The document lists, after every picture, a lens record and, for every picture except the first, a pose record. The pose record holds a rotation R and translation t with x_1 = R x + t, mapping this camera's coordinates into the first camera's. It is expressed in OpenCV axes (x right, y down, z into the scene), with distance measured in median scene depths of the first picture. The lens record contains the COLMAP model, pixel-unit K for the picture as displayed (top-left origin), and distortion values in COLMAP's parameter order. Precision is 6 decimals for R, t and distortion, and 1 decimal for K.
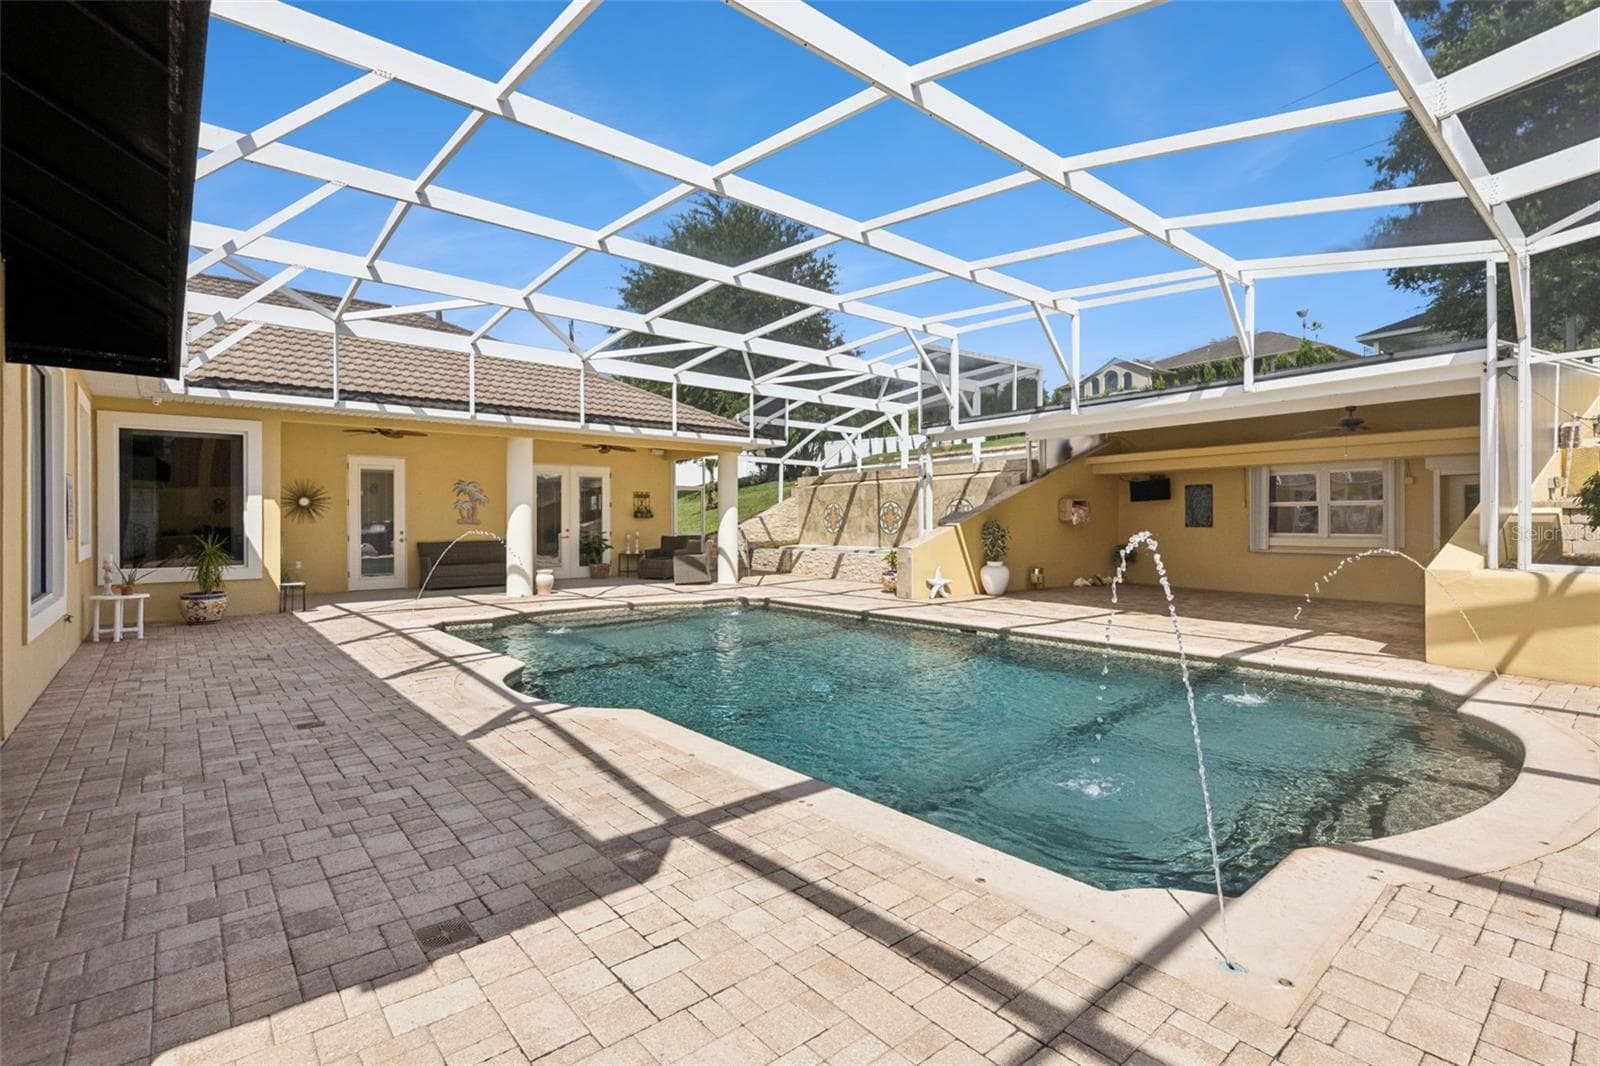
lens RADIAL K [[737.3, 0, 775.7], [0, 737.3, 536.2], [0, 0, 1]] dist [-0.001083, -0.000173]
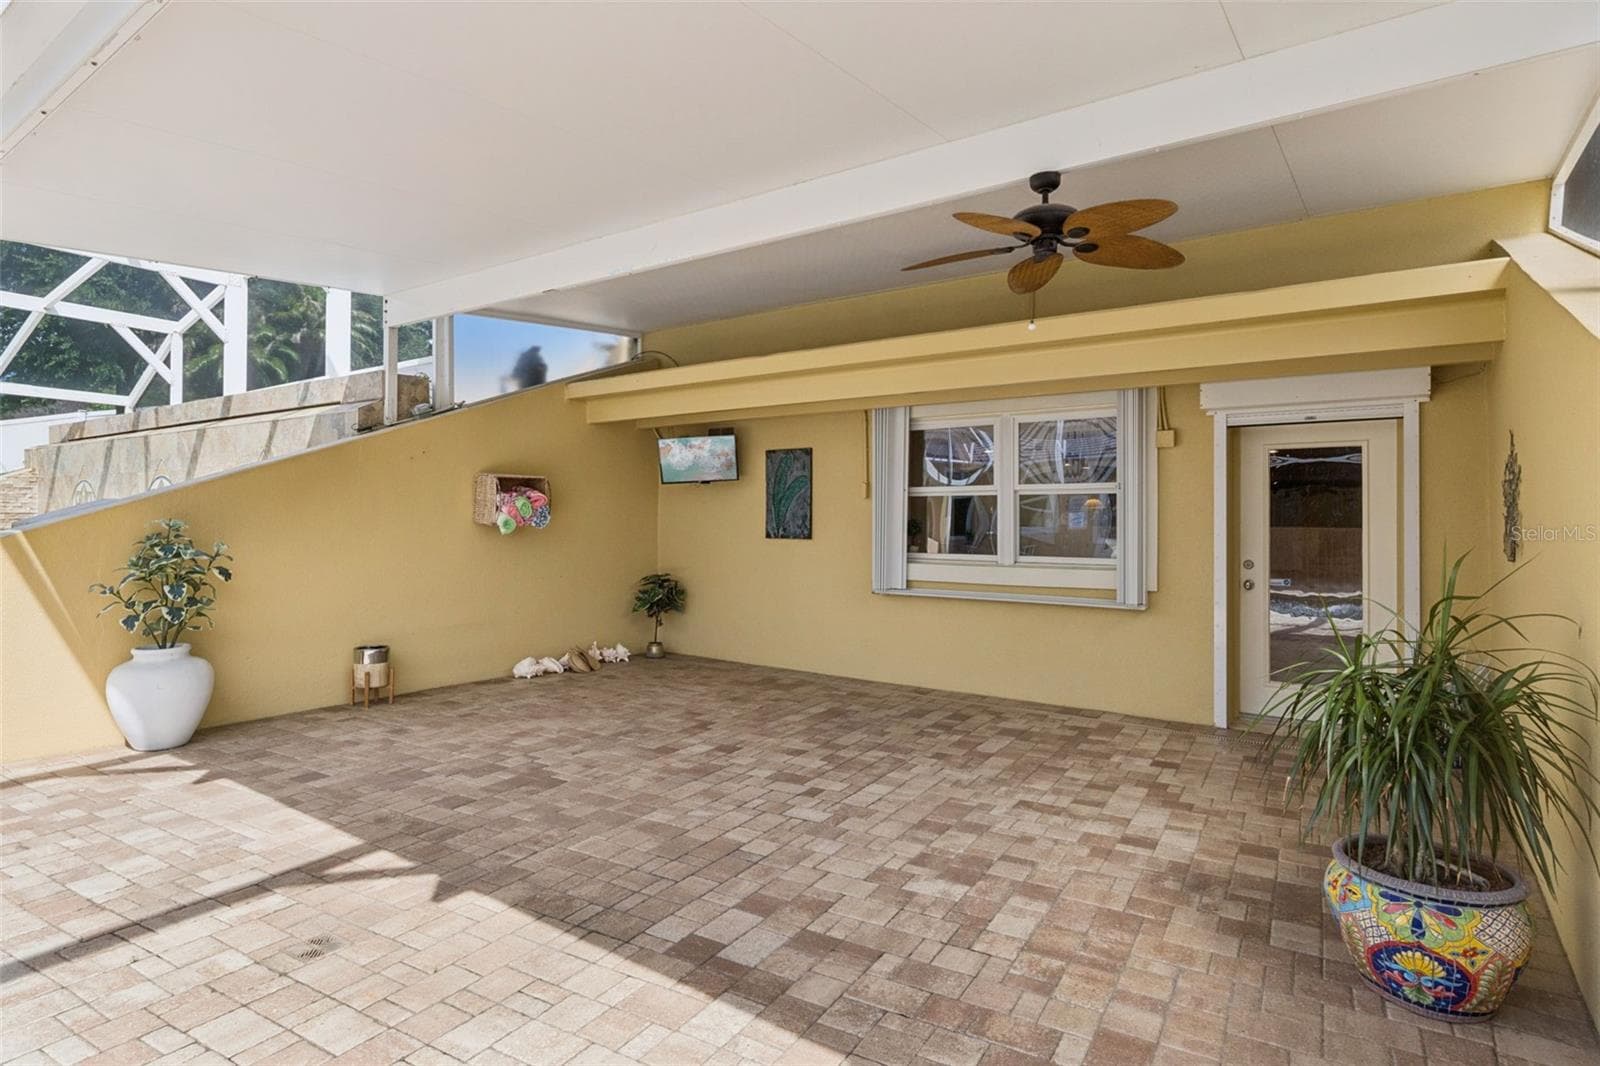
lens RADIAL K [[772.1, 0, 800.0], [0, 772.1, 533.0], [0, 0, 1]] dist [-0.000590, -0.000163]
pose [[0.952219, -0.000960, 0.305415, 0.459005], [0.001080, 0.999999, -0.000223, -0.016904], [-0.305415, 0.000542, 0.952219, 0.564052]]
